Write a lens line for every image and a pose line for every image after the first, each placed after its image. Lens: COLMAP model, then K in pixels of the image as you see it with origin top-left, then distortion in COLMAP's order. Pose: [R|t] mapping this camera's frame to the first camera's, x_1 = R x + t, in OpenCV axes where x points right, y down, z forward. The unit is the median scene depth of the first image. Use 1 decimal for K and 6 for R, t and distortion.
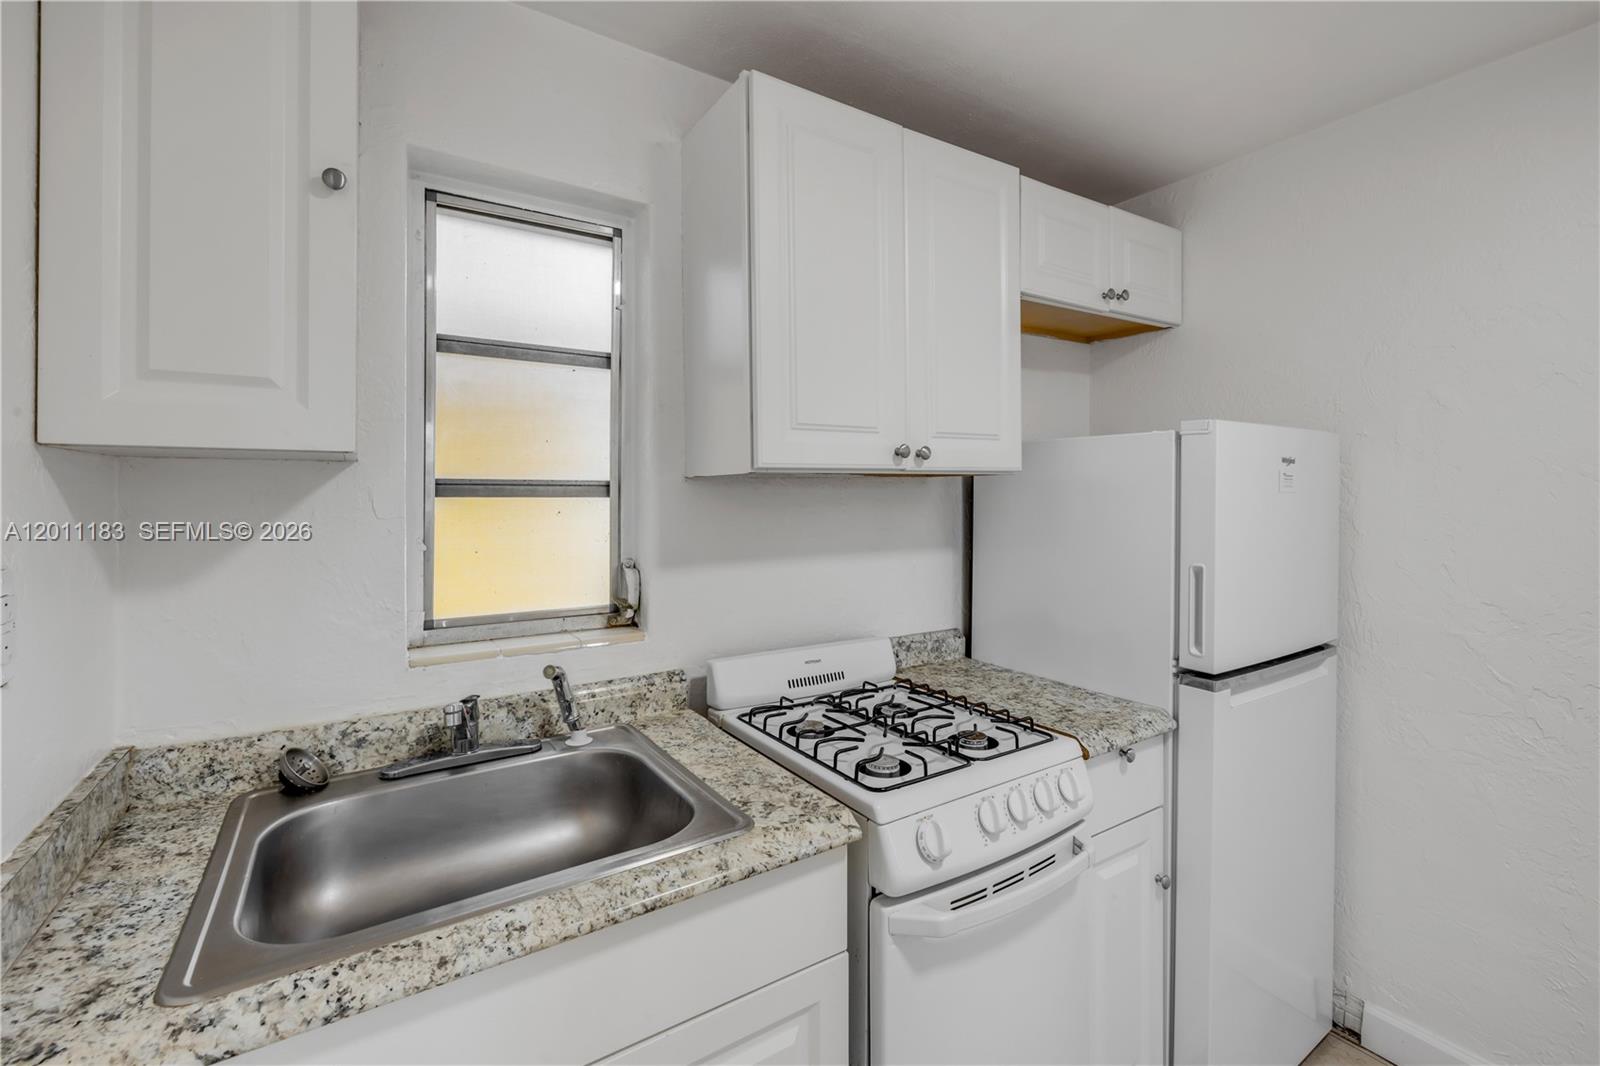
lens RADIAL K [[682.6, 0, 798.9], [0, 682.6, 499.9], [0, 0, 1]] dist [0.026239, 0.000055]
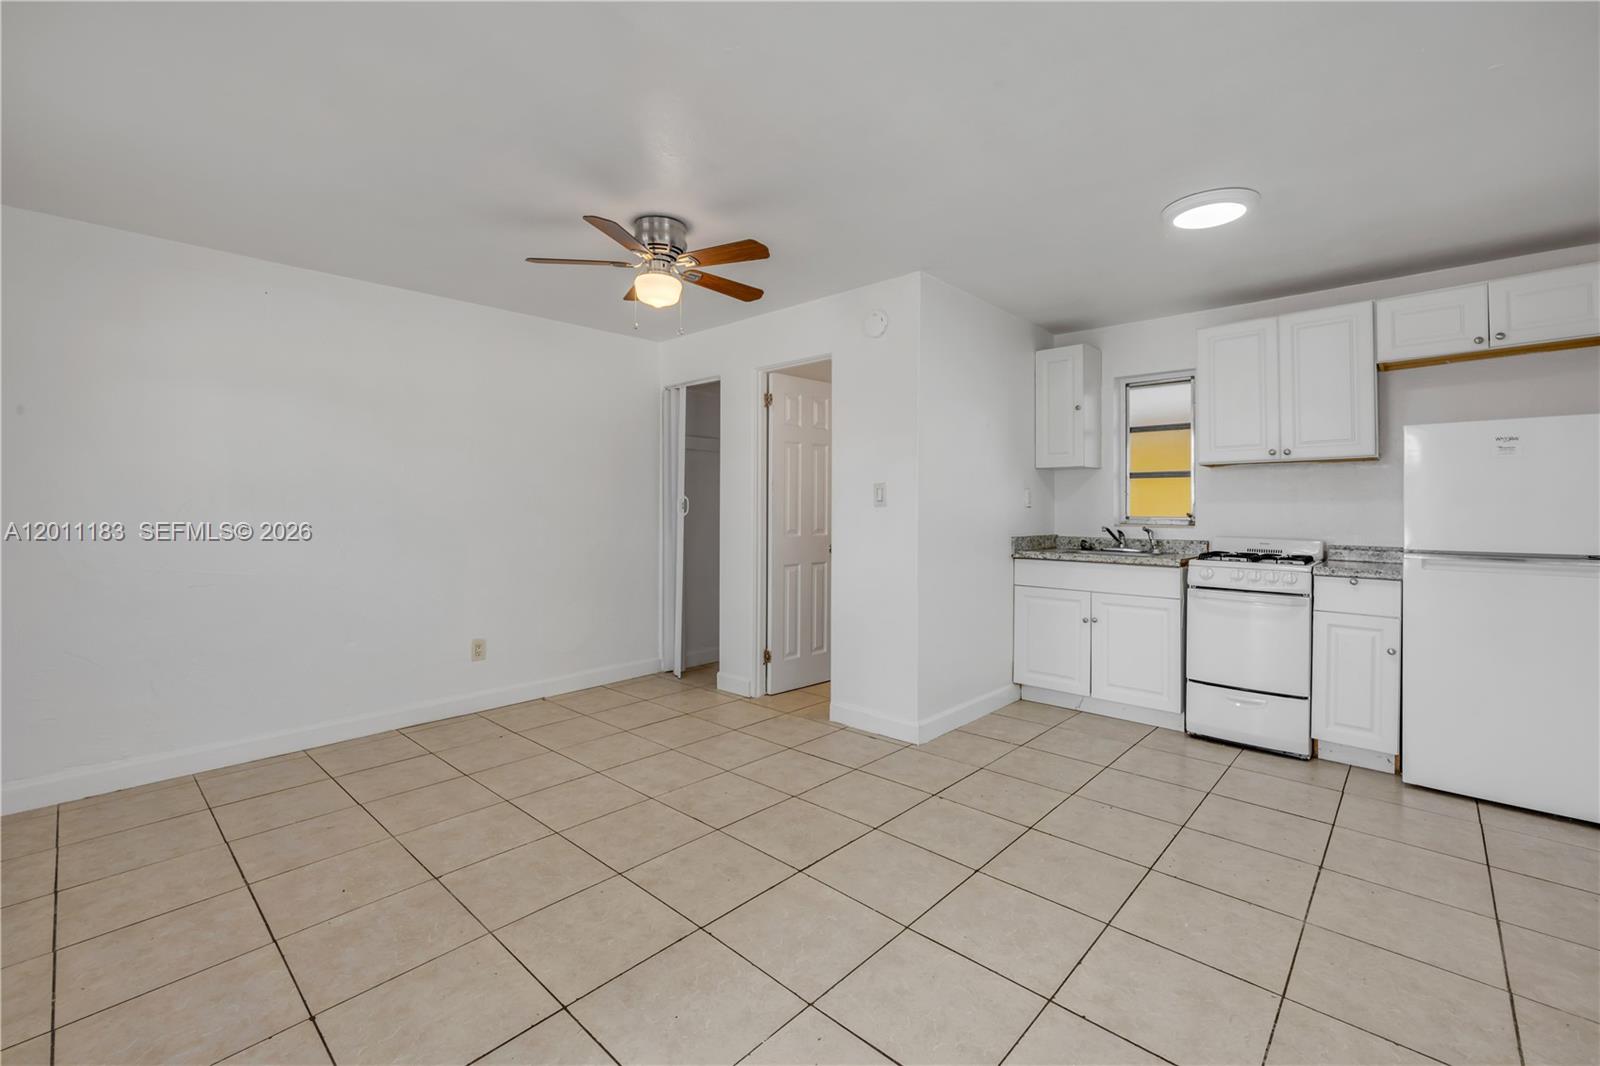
lens RADIAL K [[682.6, 0, 798.9], [0, 682.6, 499.9], [0, 0, 1]] dist [0.026239, 0.000055]
pose [[0.244687, -0.006167, -0.969582, 2.163335], [0.001893, 0.999981, -0.005883, 0.110929], [0.969600, -0.000396, 0.244694, -1.256523]]
